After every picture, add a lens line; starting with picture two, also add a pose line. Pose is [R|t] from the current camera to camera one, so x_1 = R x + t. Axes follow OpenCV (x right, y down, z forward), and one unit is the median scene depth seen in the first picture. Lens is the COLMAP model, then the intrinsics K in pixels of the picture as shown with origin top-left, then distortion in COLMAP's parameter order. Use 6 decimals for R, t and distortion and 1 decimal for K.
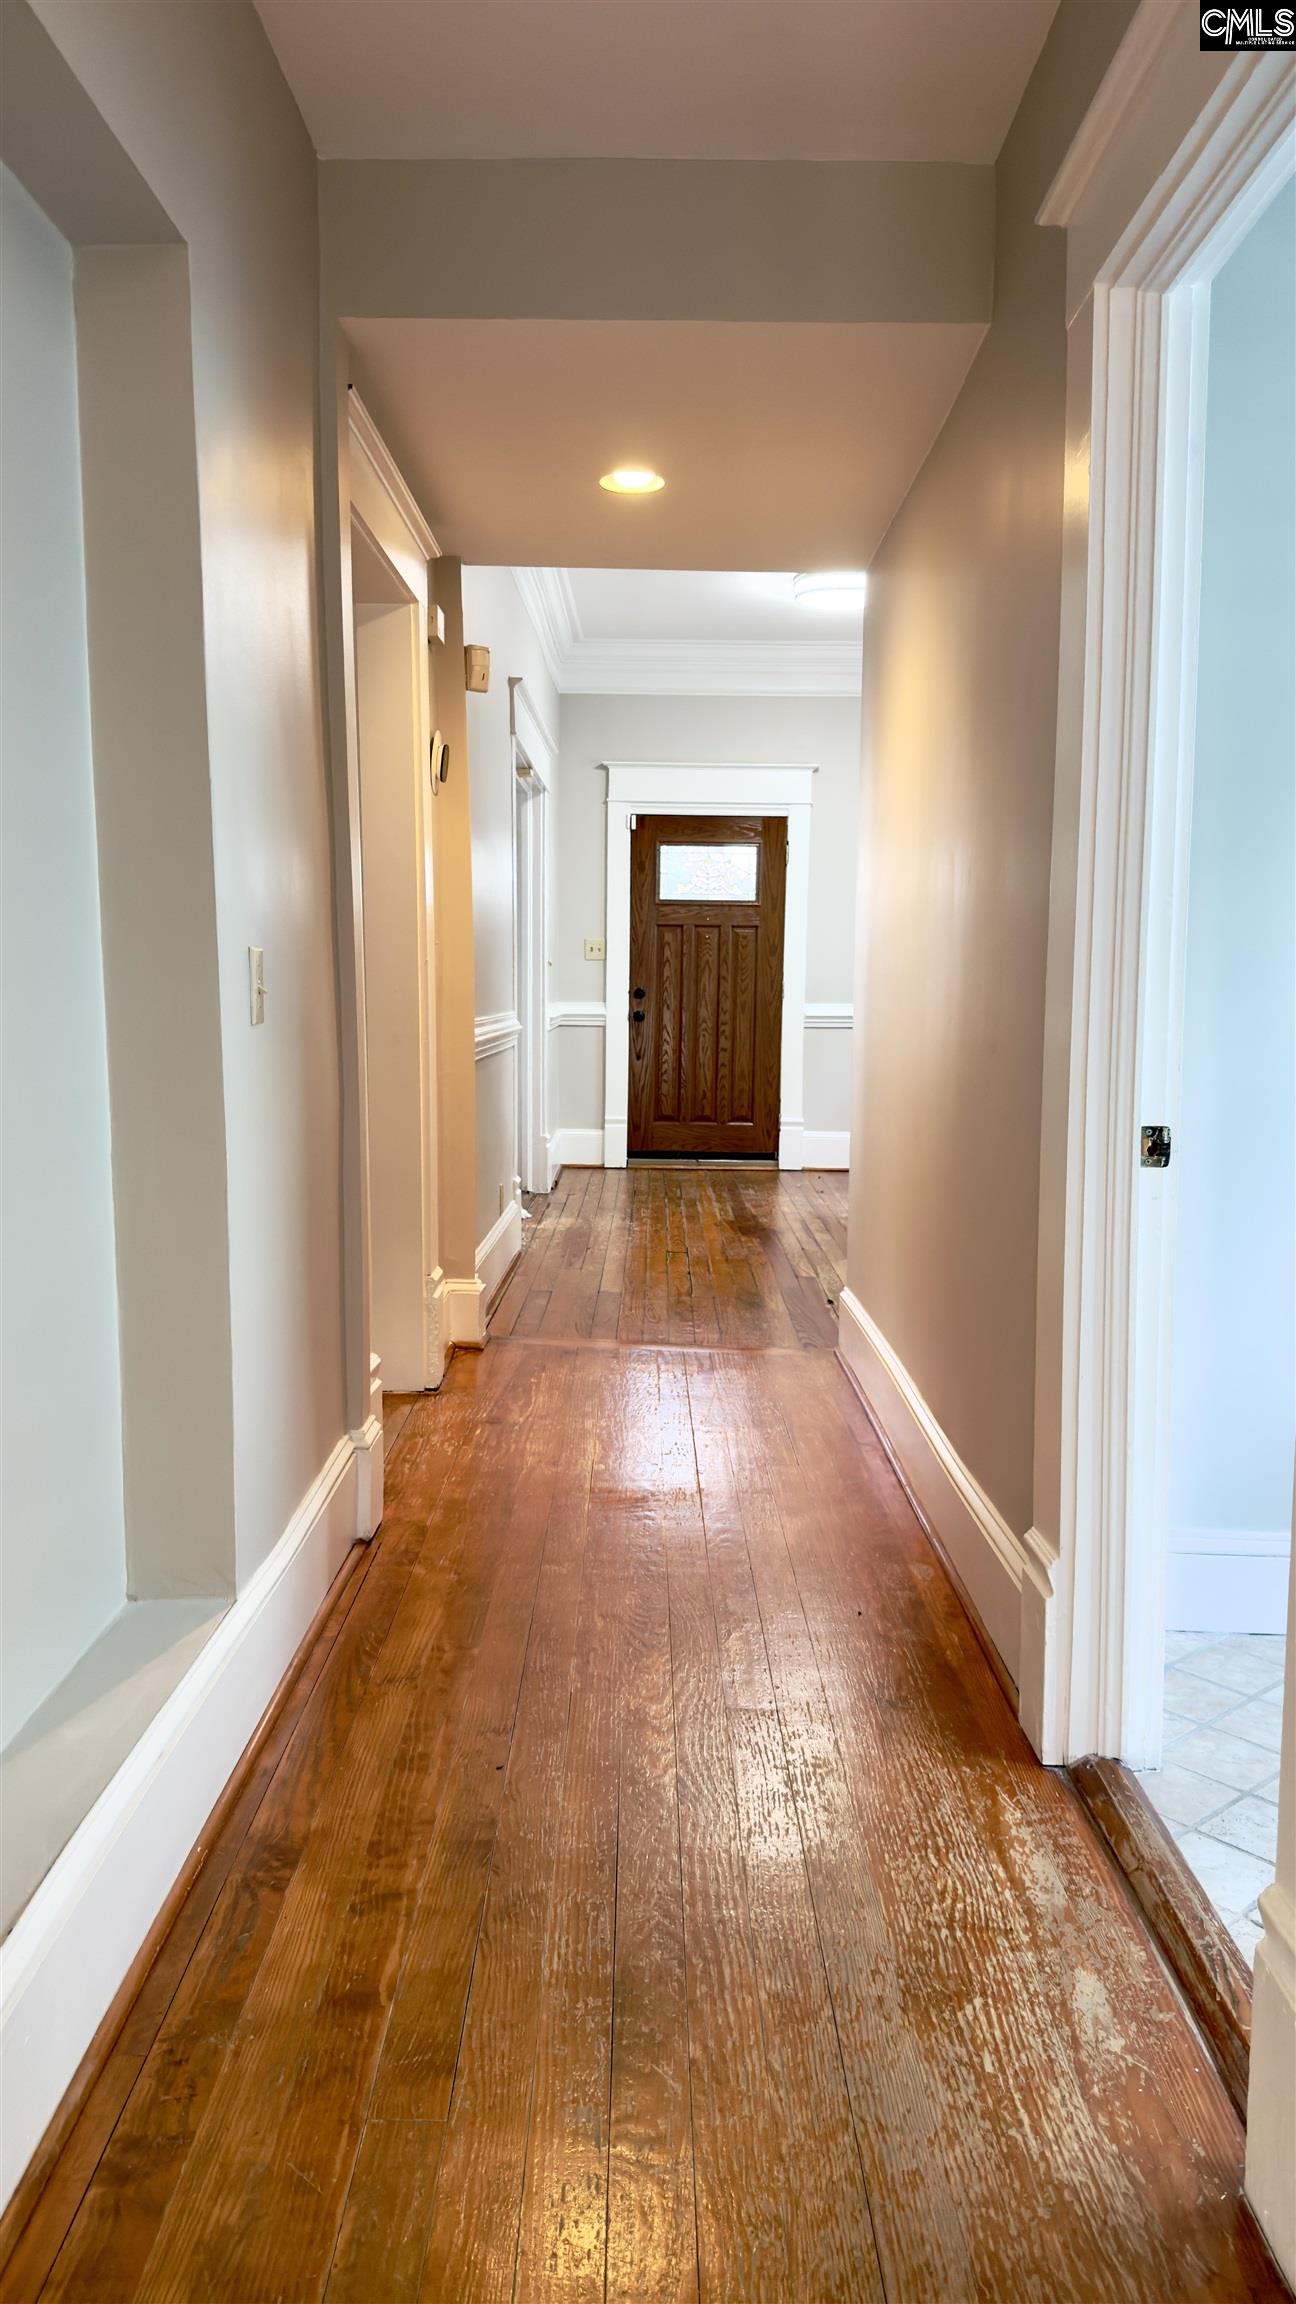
lens RADIAL K [[1669.3, 0, 648.0], [0, 1669.3, 1152.0], [0, 0, 1]] dist [-0.000557, -0.000089]
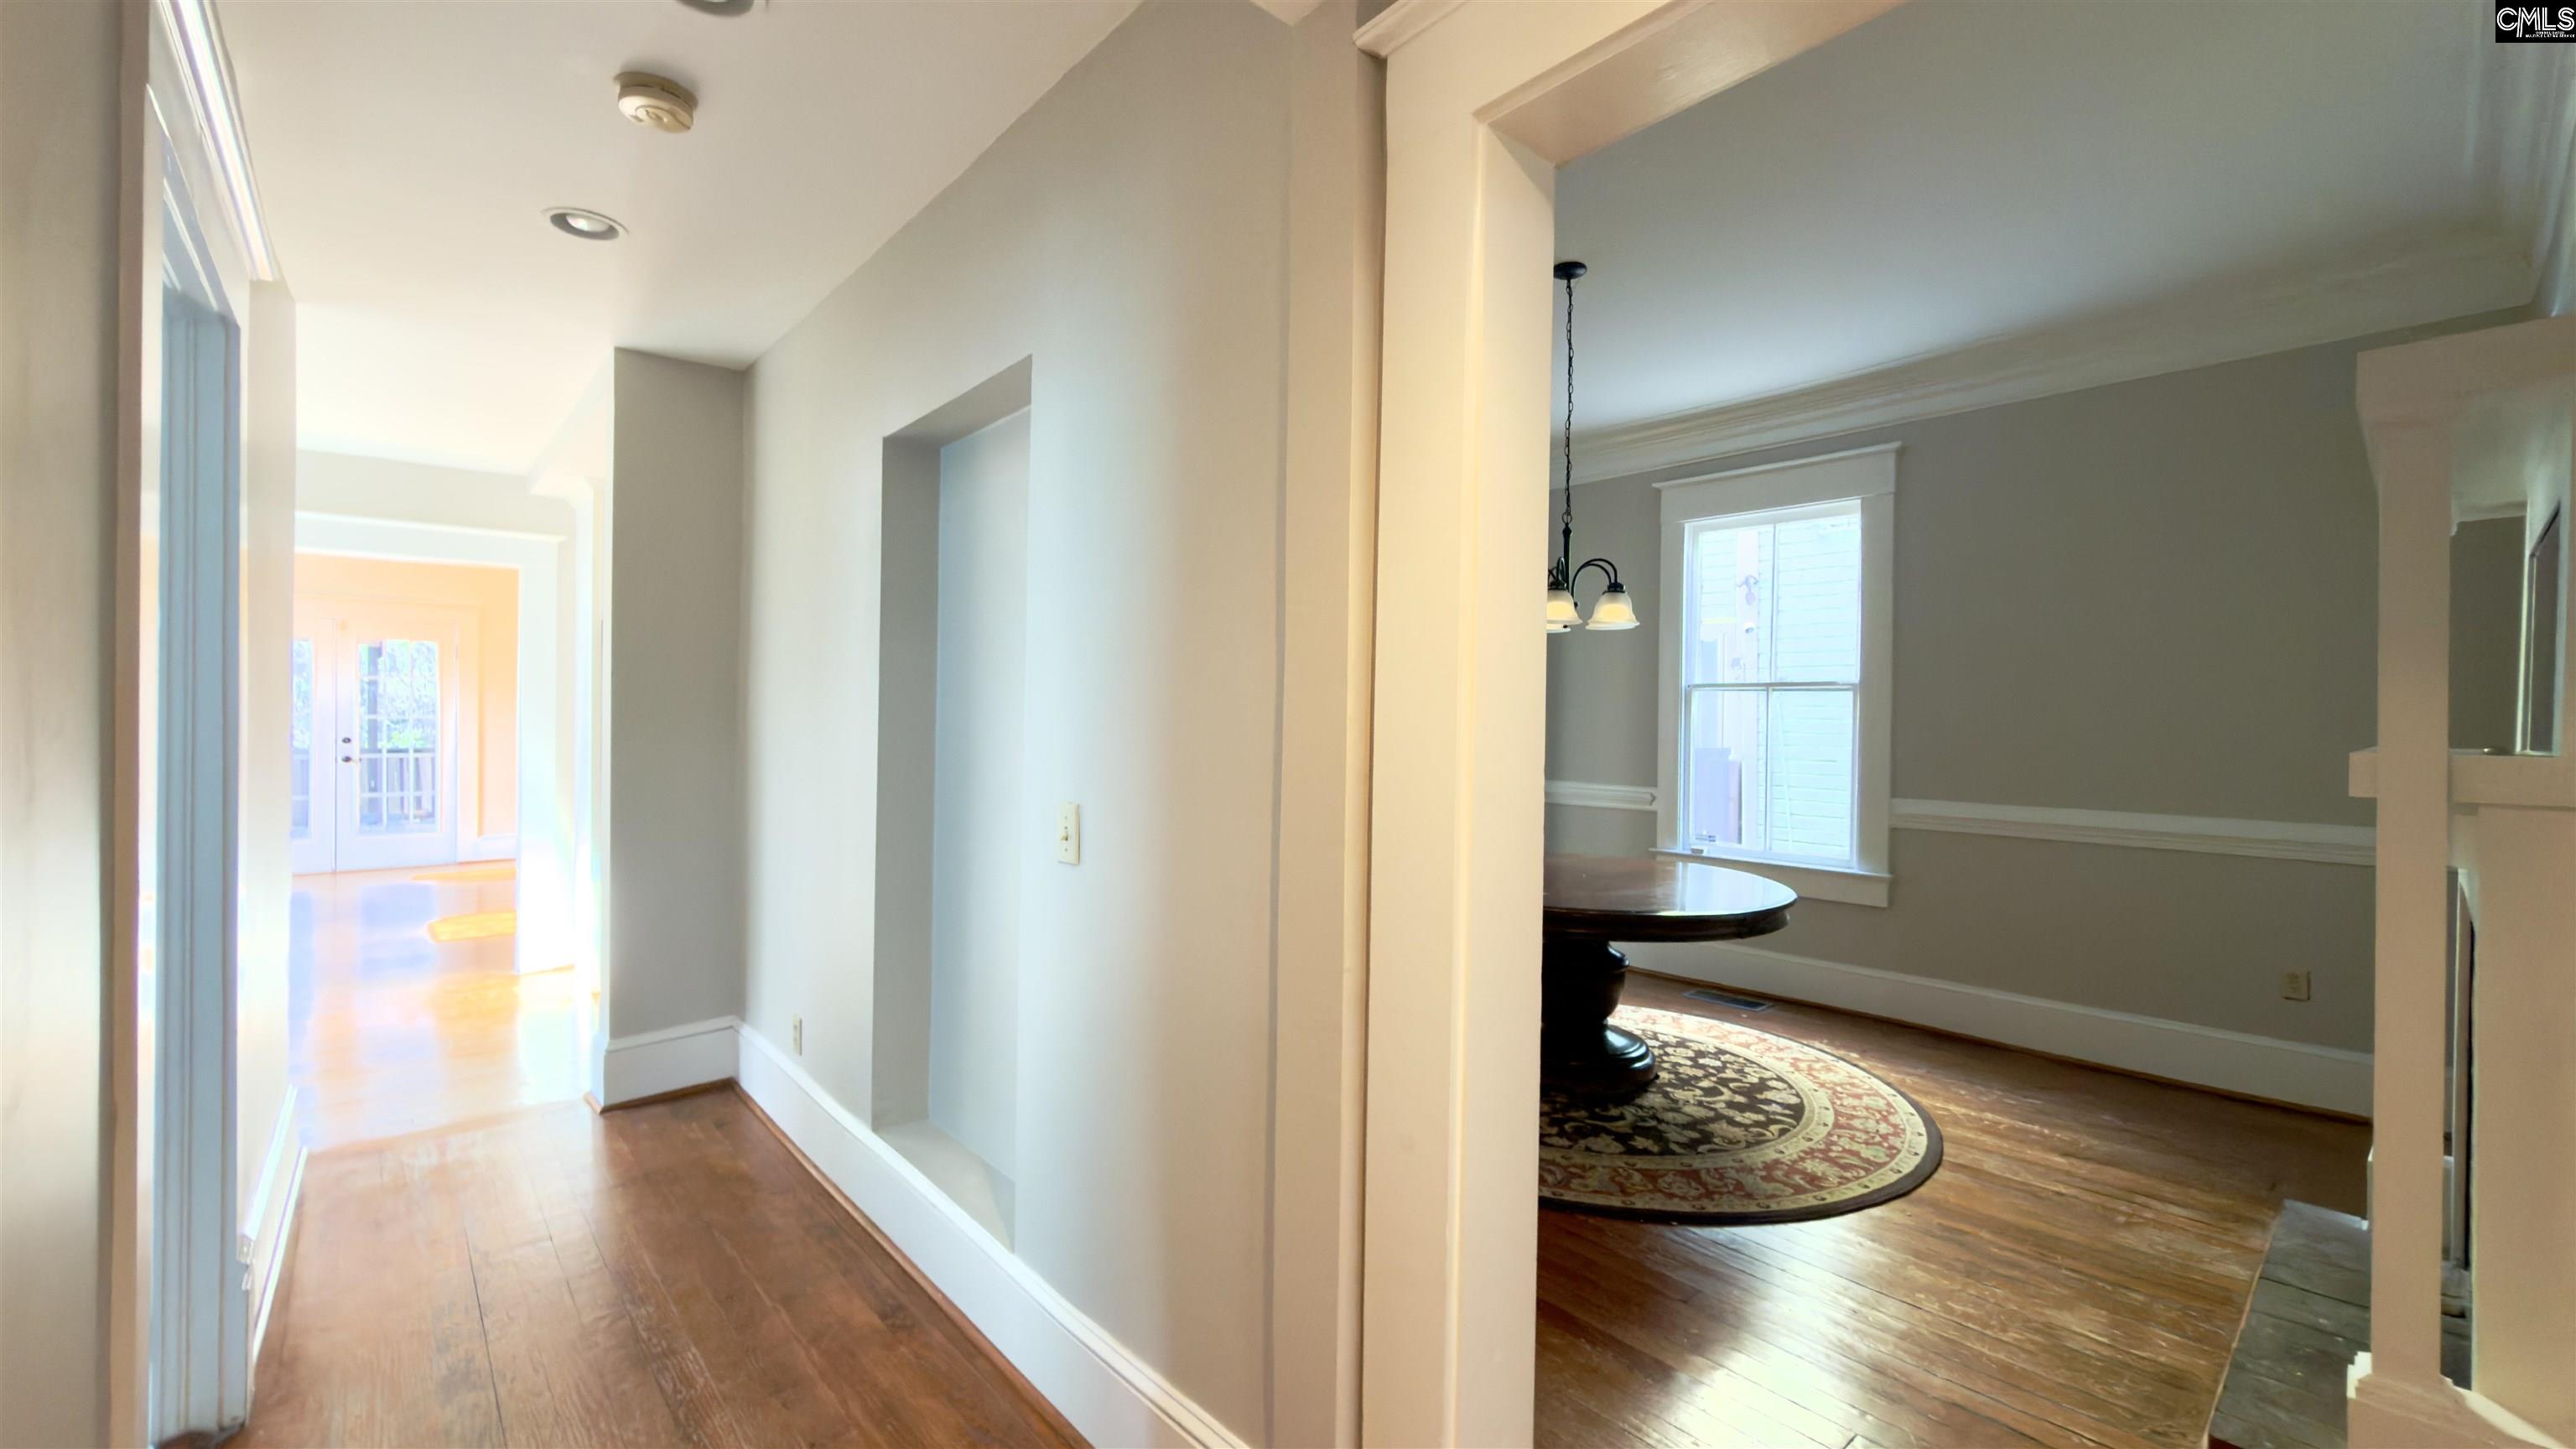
lens RADIAL K [[1011.2, 0, 1288.0], [0, 1011.2, 724.5], [0, 0, 1]] dist [0.010897, -0.000032]
pose [[-0.740849, -0.012676, -0.671552, 0.192769], [-0.087436, 0.993134, 0.077713, -0.306166], [0.665956, 0.116292, -0.736871, 1.928859]]
